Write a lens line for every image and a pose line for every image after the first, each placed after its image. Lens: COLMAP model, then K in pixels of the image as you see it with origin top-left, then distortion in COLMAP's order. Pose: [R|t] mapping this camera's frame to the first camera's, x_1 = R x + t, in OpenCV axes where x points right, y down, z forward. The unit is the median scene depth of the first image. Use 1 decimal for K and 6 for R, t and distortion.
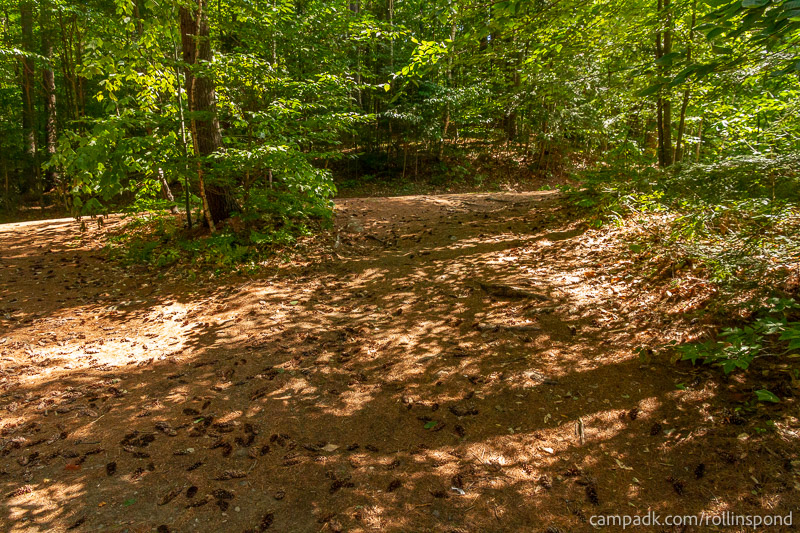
lens RADIAL K [[556.4, 0, 400.5], [0, 556.4, 266.6], [0, 0, 1]] dist [-0.008803, -0.000291]
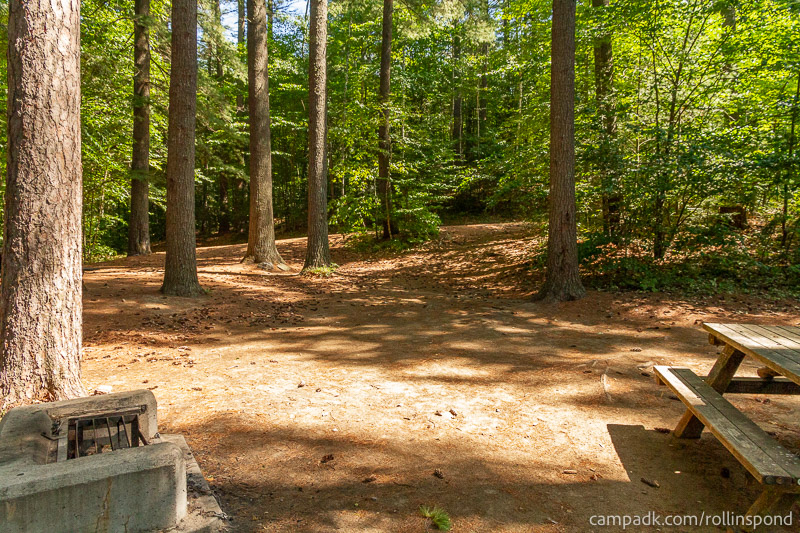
lens RADIAL K [[556.4, 0, 400.0], [0, 556.4, 266.4], [0, 0, 1]] dist [-0.008803, -0.000291]
pose [[0.980195, 0.006036, -0.197942, 0.222971], [-0.016768, 0.998476, -0.052586, 0.213325], [0.197322, 0.054864, 0.978802, -1.604385]]
